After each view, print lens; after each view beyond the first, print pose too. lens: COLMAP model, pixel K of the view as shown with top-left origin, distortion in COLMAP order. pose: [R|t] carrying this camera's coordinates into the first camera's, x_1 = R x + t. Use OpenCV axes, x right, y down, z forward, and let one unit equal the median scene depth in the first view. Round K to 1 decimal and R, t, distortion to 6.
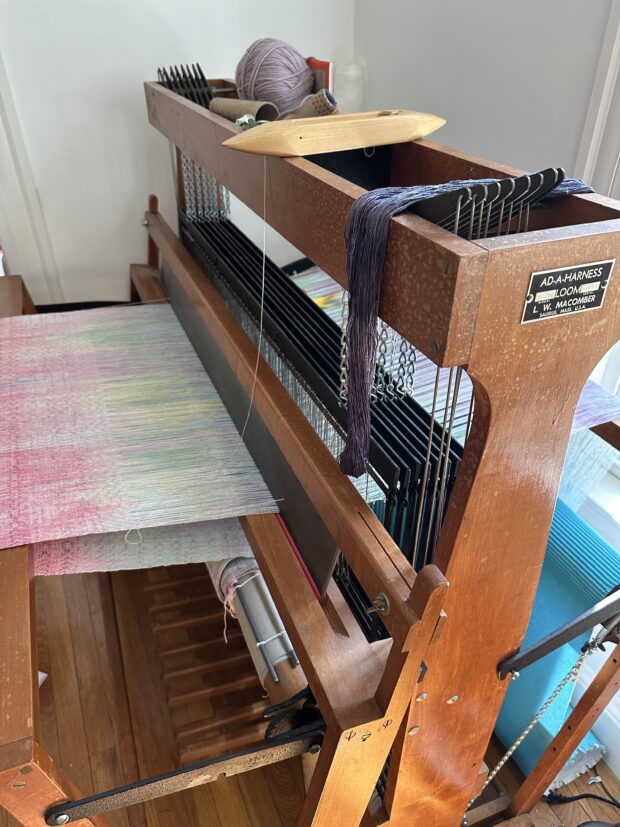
lens RADIAL K [[585.8, 0, 310.0], [0, 585.8, 413.5], [0, 0, 1]] dist [0.031078, -0.000245]
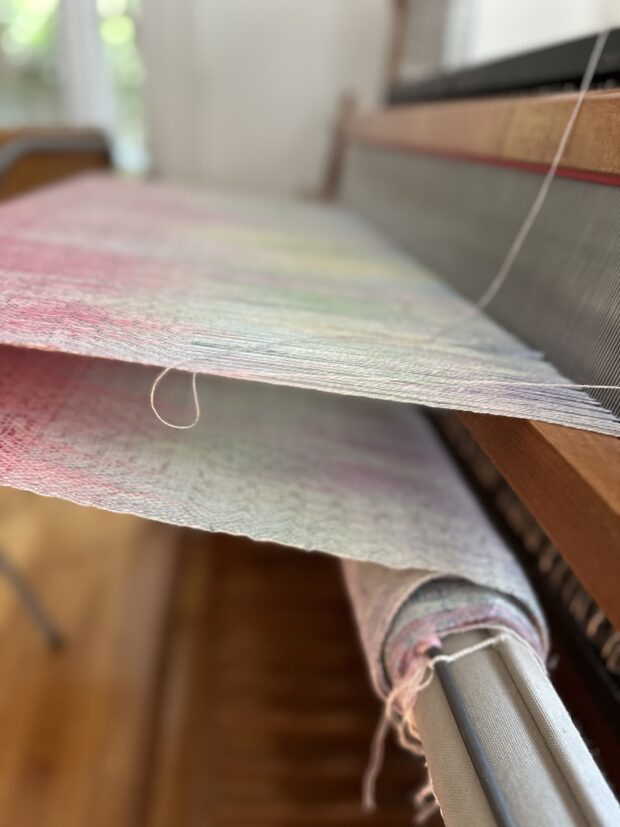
lens RADIAL K [[585.8, 0, 310.0], [0, 585.8, 413.5], [0, 0, 1]] dist [0.031078, -0.000245]
pose [[0.959823, 0.146567, -0.239287, -0.133698], [-0.186901, 0.969983, -0.155564, 0.221856], [0.209304, 0.194037, 0.958406, 0.623374]]
